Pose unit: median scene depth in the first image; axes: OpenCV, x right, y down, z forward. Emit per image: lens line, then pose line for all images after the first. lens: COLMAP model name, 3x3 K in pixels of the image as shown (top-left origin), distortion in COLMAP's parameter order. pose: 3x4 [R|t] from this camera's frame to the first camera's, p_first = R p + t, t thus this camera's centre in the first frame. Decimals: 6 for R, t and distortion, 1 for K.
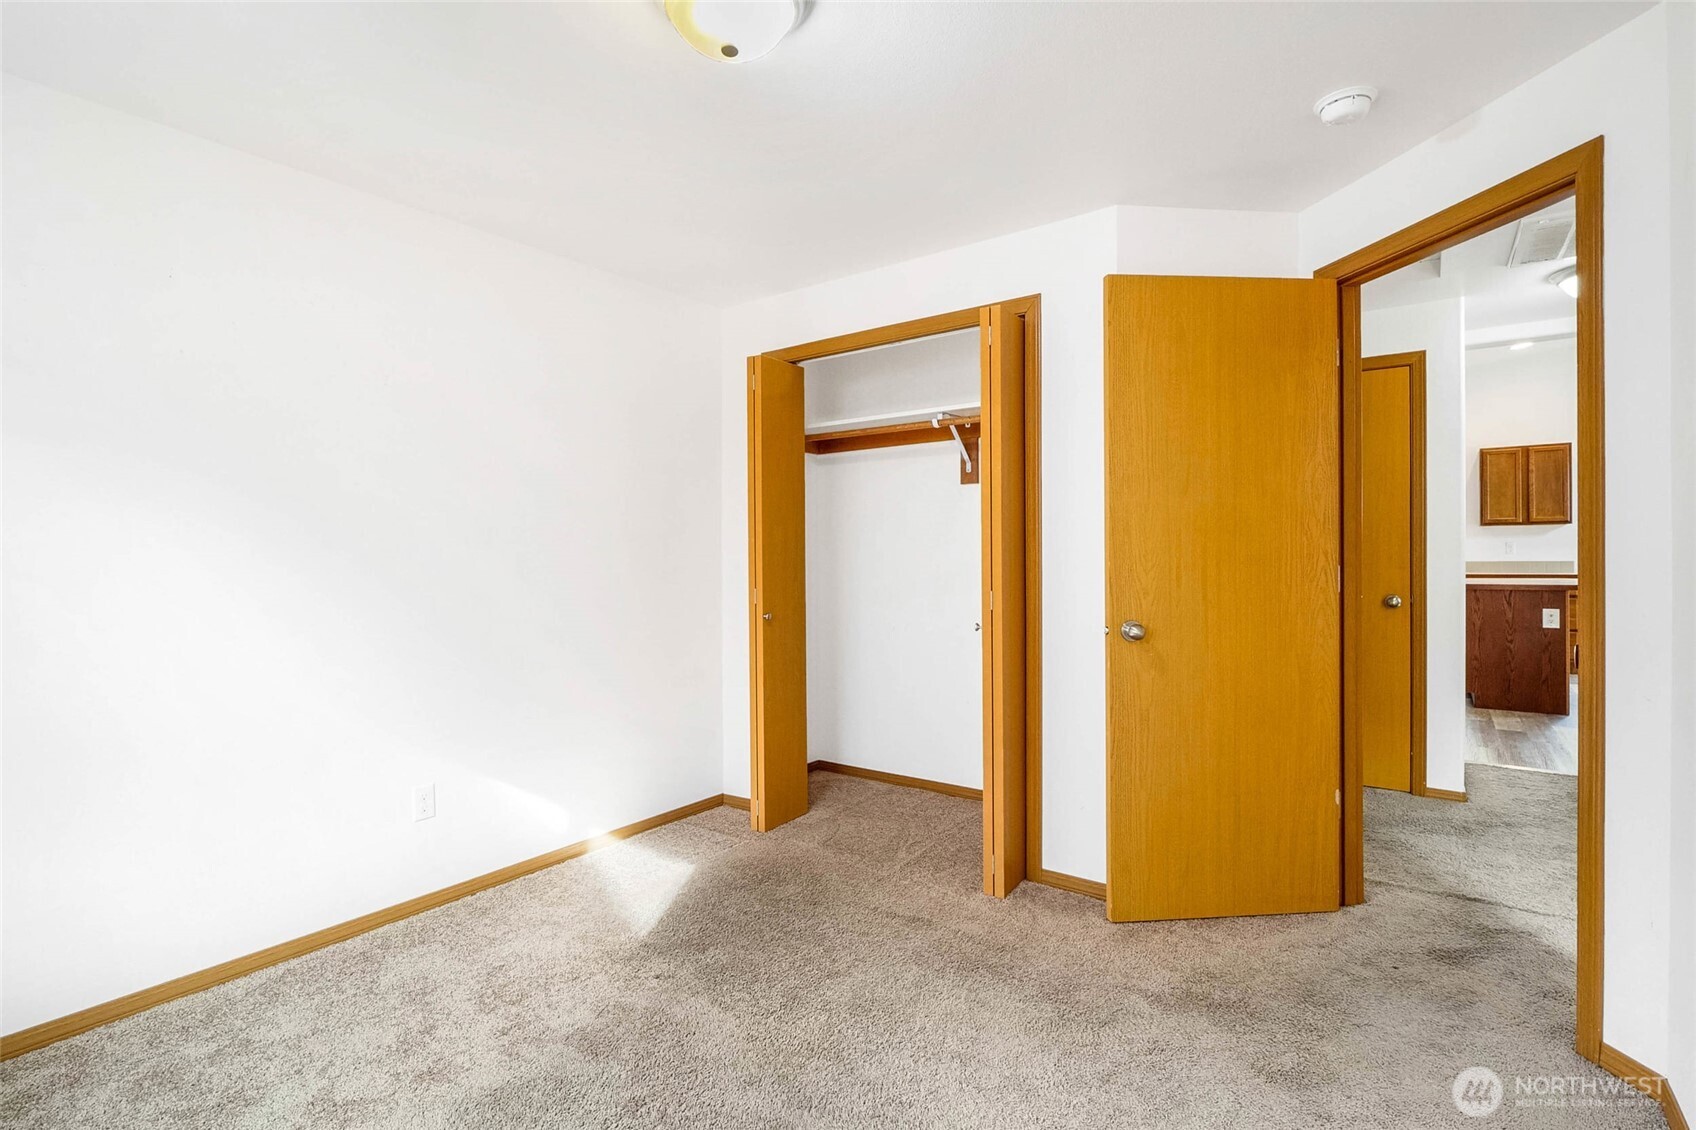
lens RADIAL K [[801.6, 0, 848.0], [0, 801.6, 565.0], [0, 0, 1]] dist [-0.016125, -0.000534]
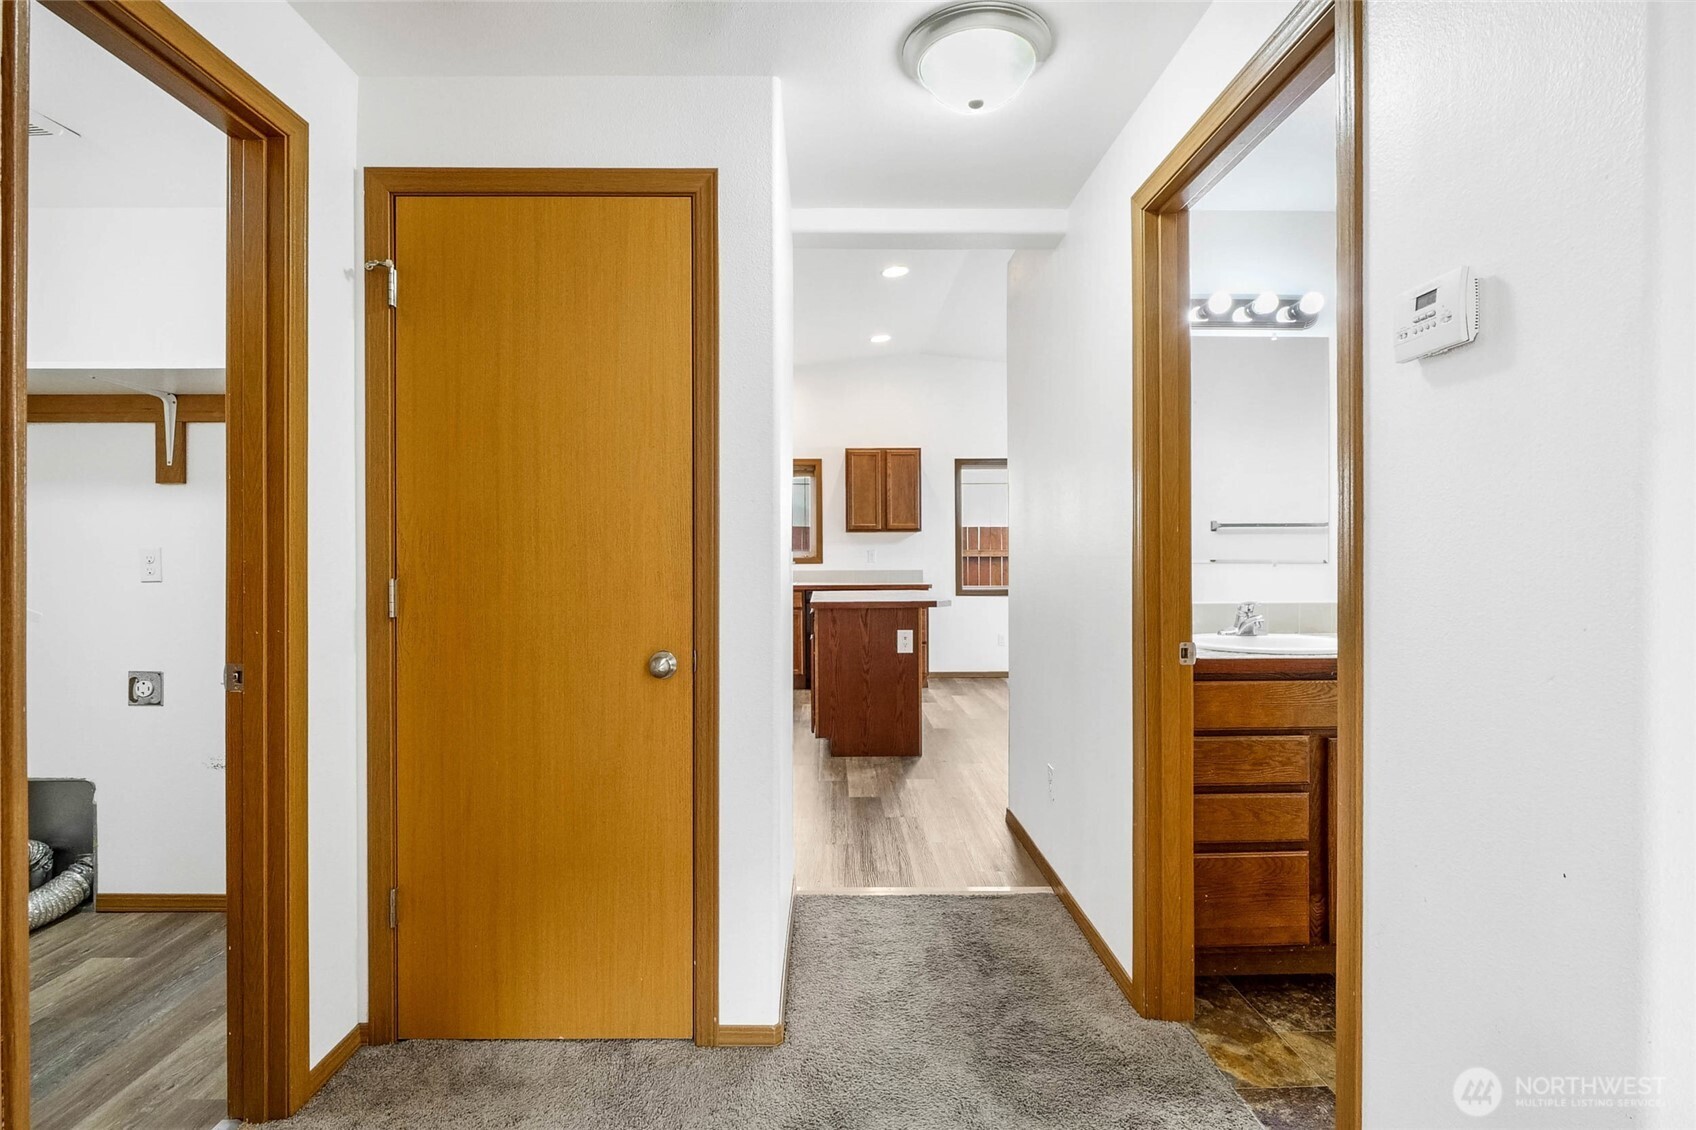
lens RADIAL K [[795.2, 0, 841.9], [0, 795.2, 554.4], [0, 0, 1]] dist [-0.019566, -0.000400]
pose [[0.797301, 0.010645, 0.603488, 0.319086], [-0.000433, 0.999854, -0.017064, -0.009909], [-0.603581, 0.013344, 0.797190, 0.359698]]
